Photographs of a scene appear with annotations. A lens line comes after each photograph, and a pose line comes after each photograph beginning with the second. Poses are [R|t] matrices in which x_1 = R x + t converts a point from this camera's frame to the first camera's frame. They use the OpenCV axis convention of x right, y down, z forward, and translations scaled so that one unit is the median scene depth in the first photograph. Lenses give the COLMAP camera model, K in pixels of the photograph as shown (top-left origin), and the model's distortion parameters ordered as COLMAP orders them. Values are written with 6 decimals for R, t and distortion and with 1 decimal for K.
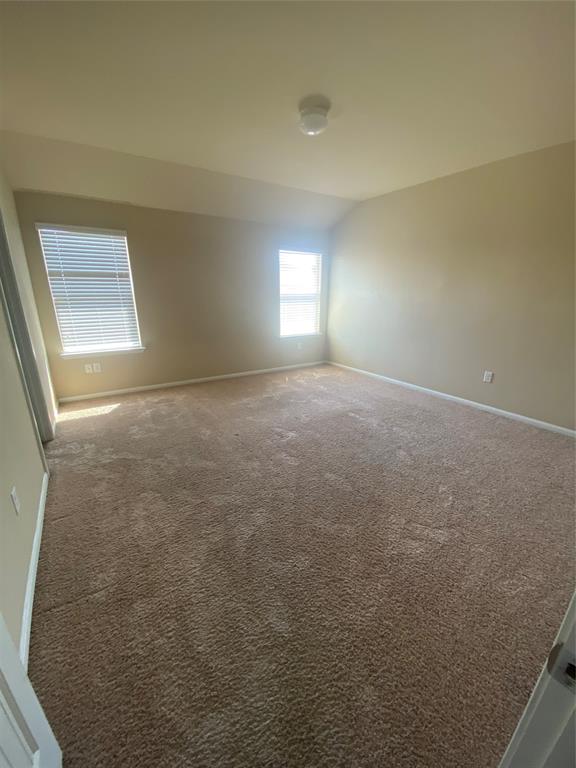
lens RADIAL K [[321.7, 0, 292.8], [0, 321.7, 385.9], [0, 0, 1]] dist [-0.003302, -0.000419]
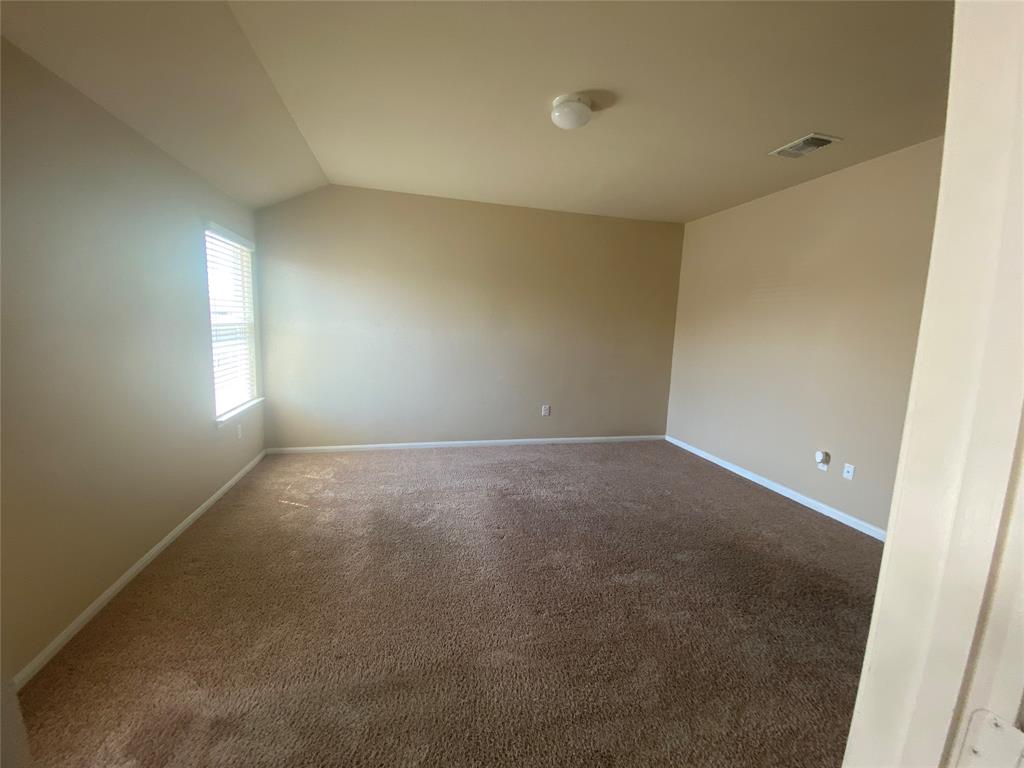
lens RADIAL K [[409.4, 0, 512.0], [0, 409.4, 384.0], [0, 0, 1]] dist [0.000162, -0.000076]
pose [[0.327517, -0.122221, 0.936907, -0.541554], [0.239728, 0.969900, 0.042722, -0.165116], [-0.913927, 0.210611, 0.346958, 0.556684]]
